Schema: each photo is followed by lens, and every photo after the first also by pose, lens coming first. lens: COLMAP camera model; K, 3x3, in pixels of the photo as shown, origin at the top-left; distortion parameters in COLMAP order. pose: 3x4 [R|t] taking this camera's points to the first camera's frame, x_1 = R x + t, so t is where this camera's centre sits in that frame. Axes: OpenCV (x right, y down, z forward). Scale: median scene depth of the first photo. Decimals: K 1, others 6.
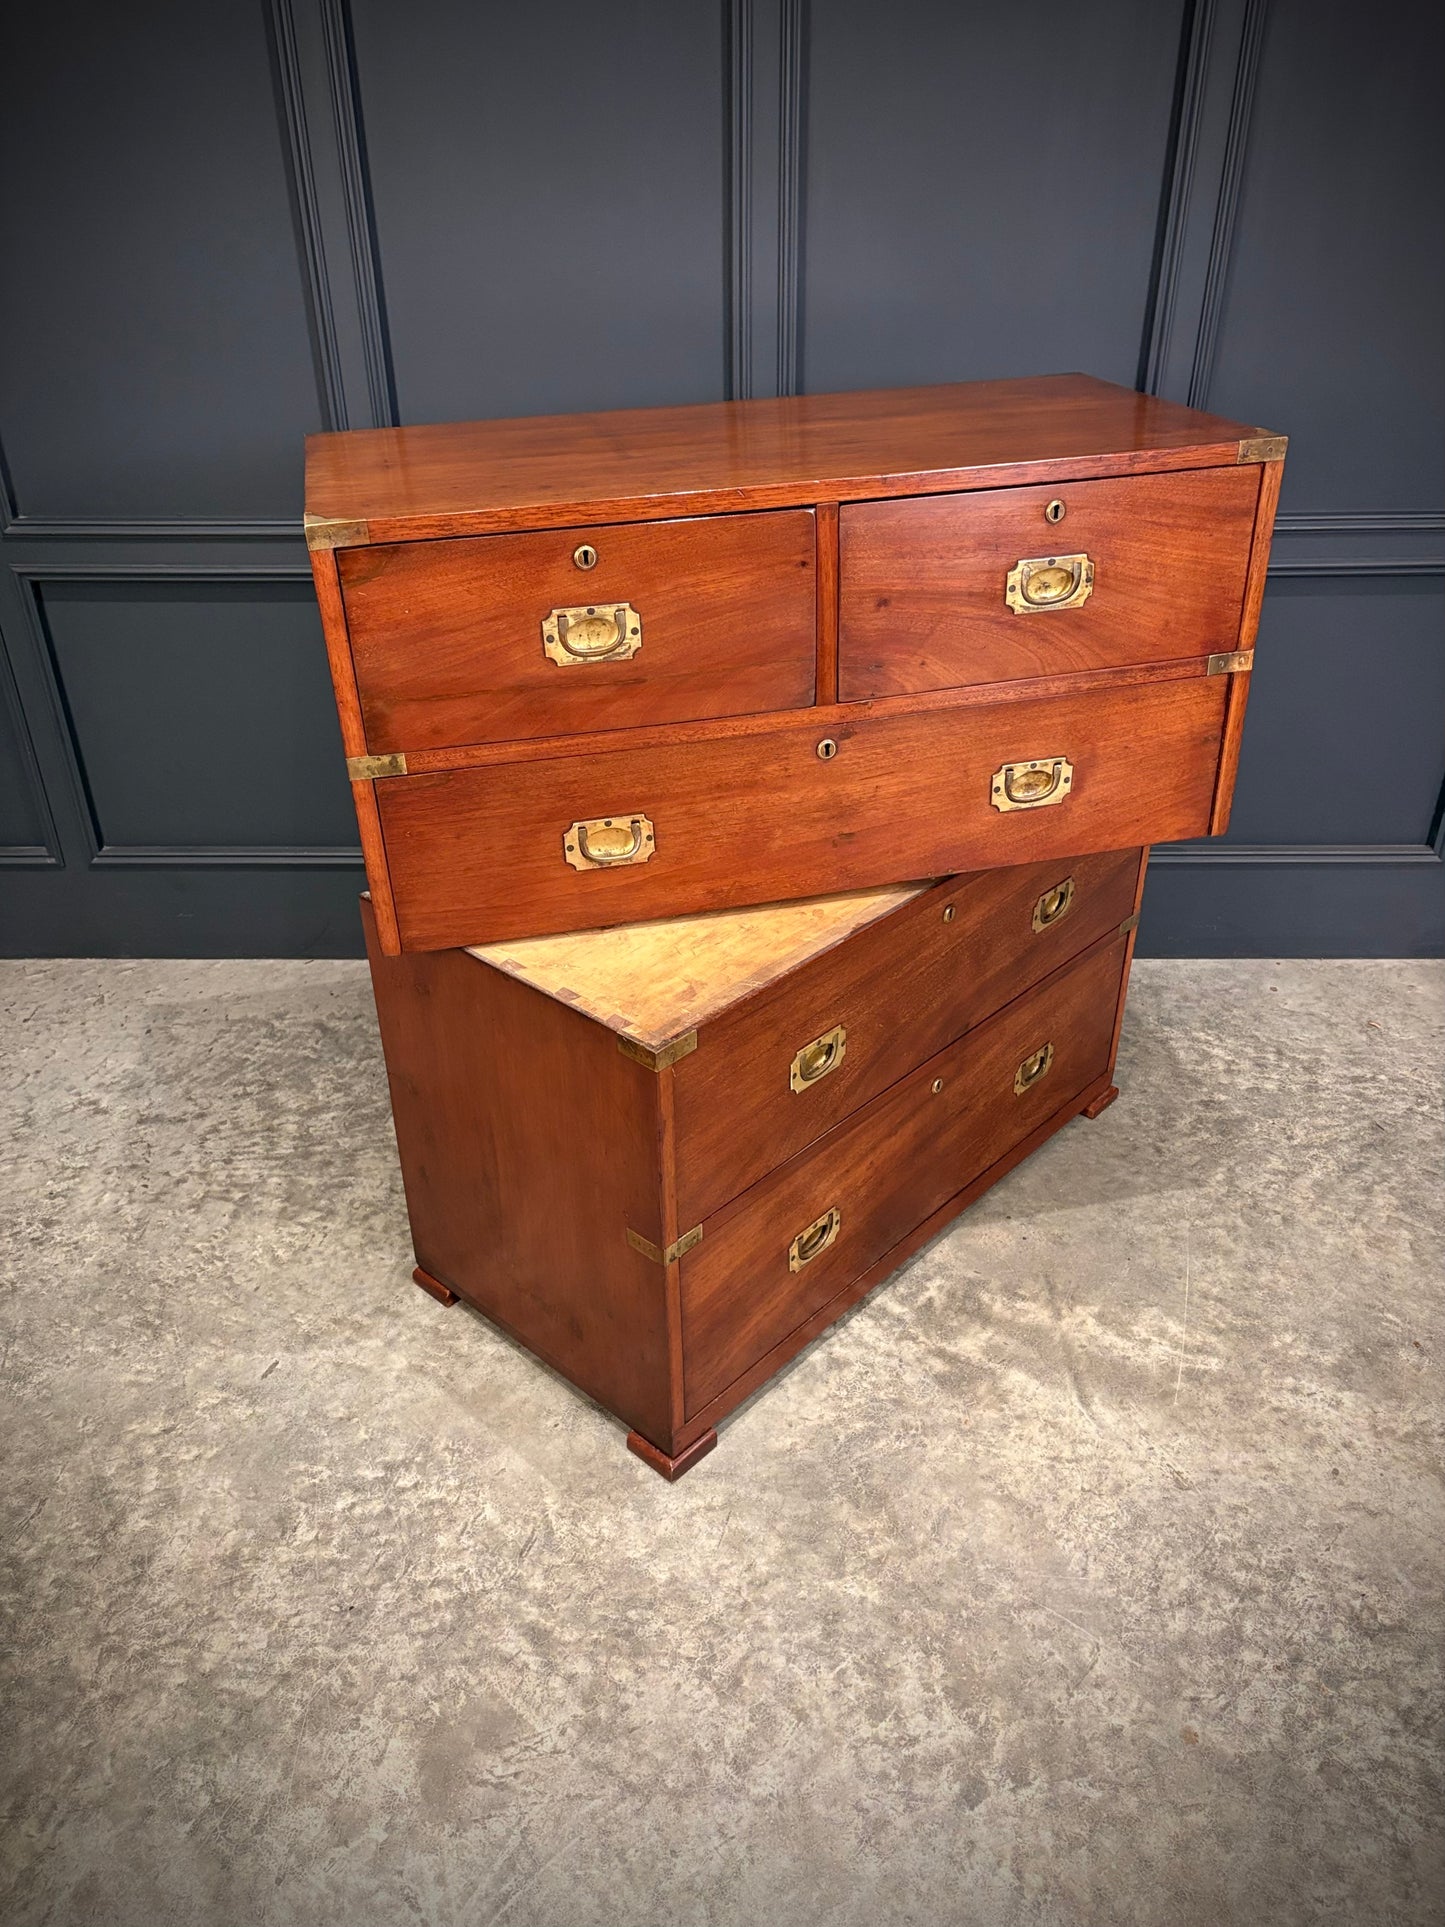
lens RADIAL K [[1436.2, 0, 717.0], [0, 1436.2, 974.5], [0, 0, 1]] dist [0.048559, -0.052998]
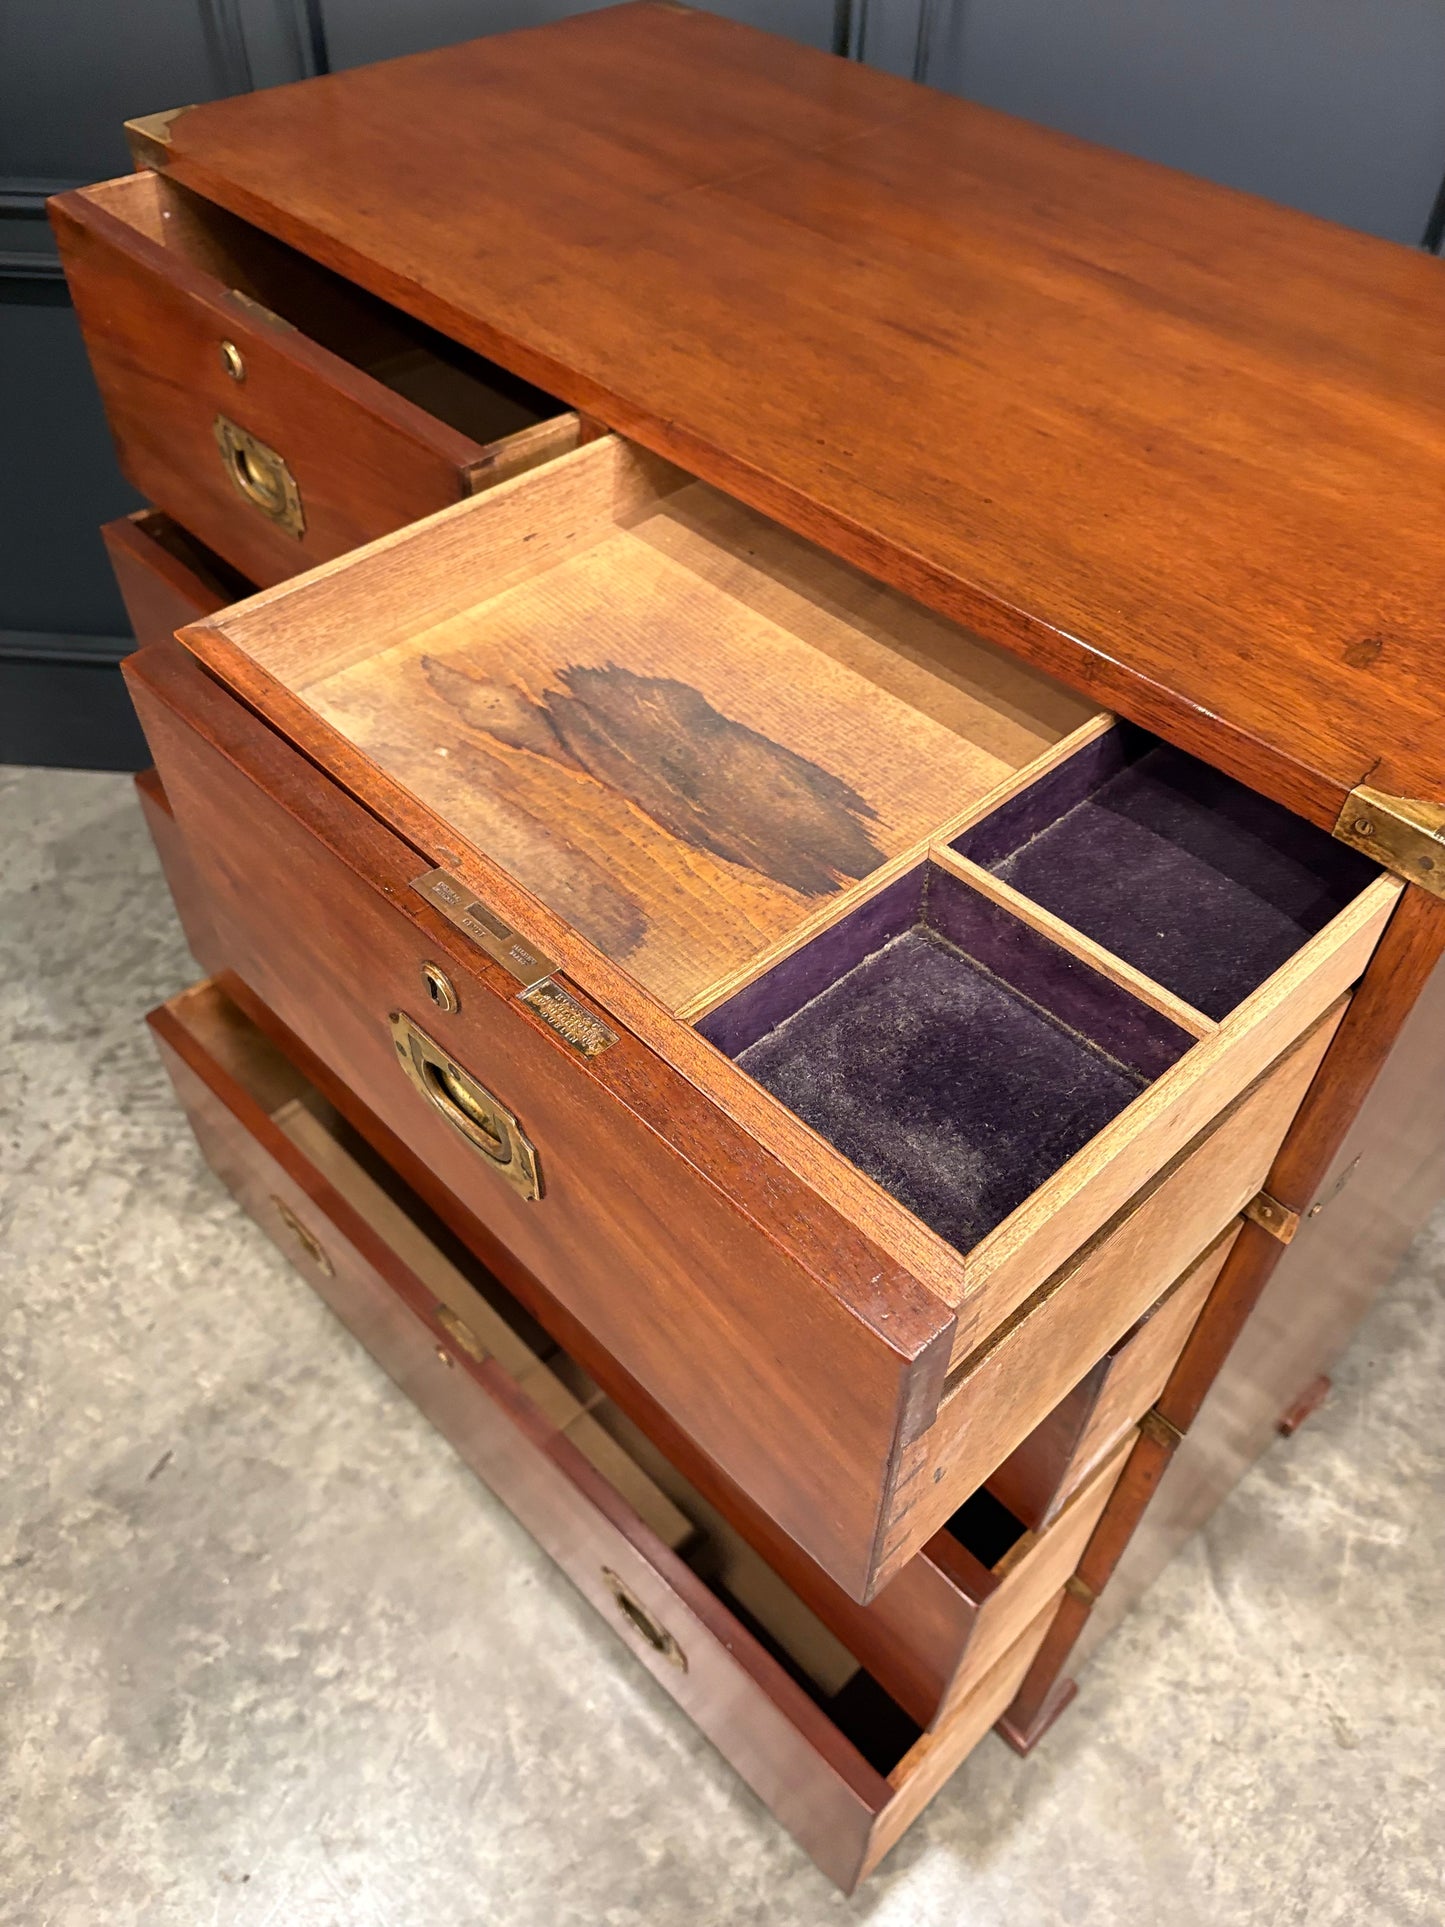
lens RADIAL K [[1436.2, 0, 734.0], [0, 1436.2, 960.0], [0, 0, 1]] dist [0.048559, -0.052998]
pose [[0.998439, 0.055615, -0.005220, -0.017528], [-0.052072, 0.960493, 0.273389, -0.235359], [0.020218, -0.272691, 0.961889, 0.376954]]
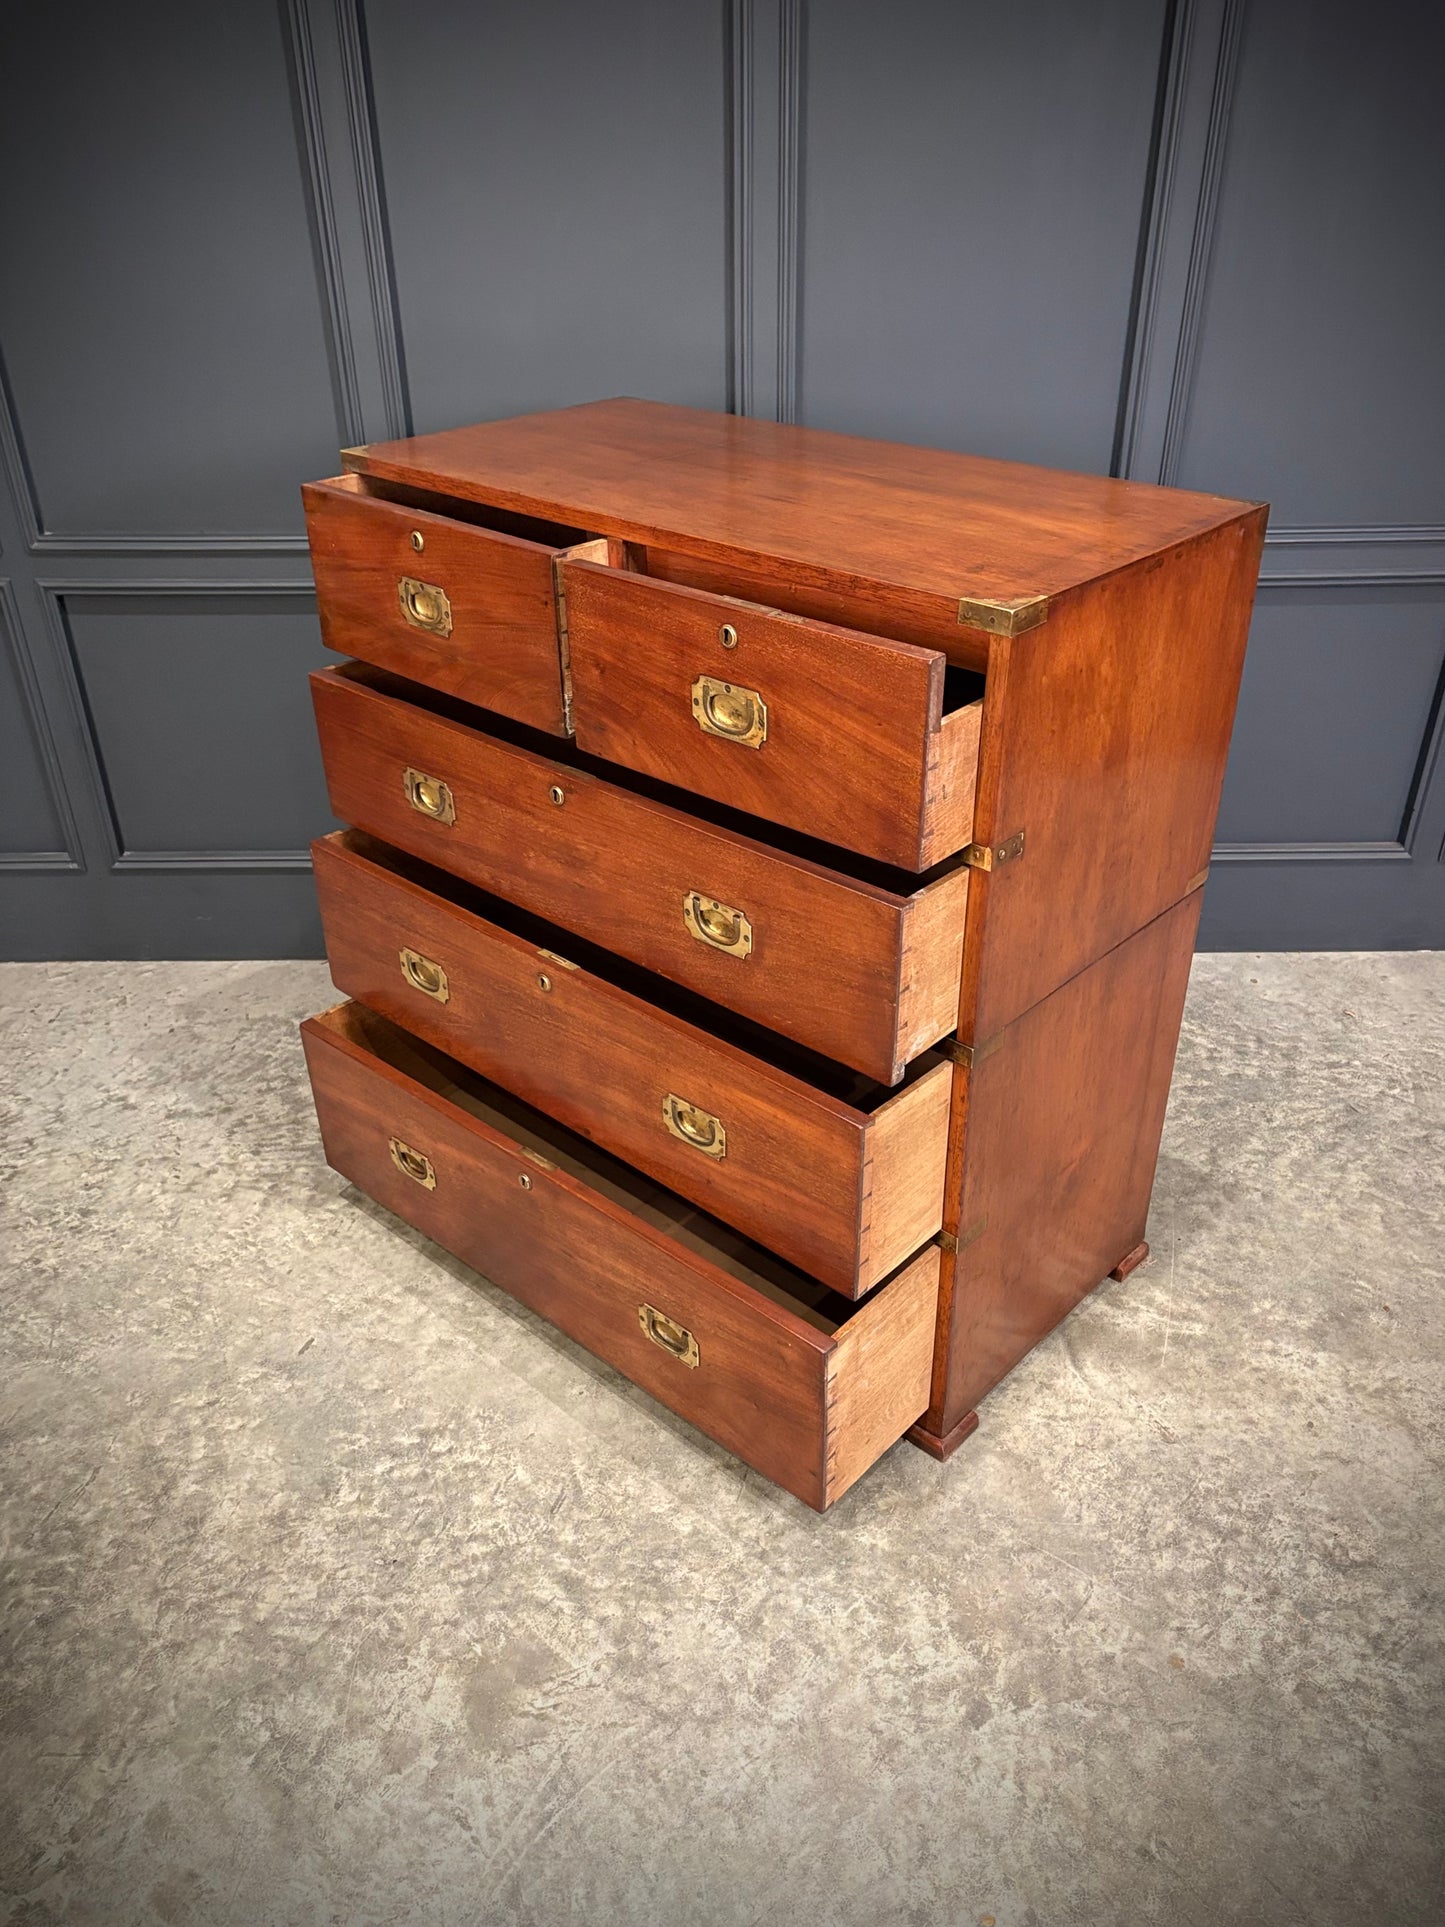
lens RADIAL K [[1436.2, 0, 730.8], [0, 1436.2, 1006.3], [0, 0, 1]] dist [0.048559, -0.052998]
pose [[0.999789, -0.008517, 0.018687, -0.020015], [0.008203, 0.999825, 0.016828, 0.012057], [-0.018827, -0.016672, 0.999684, -0.058752]]
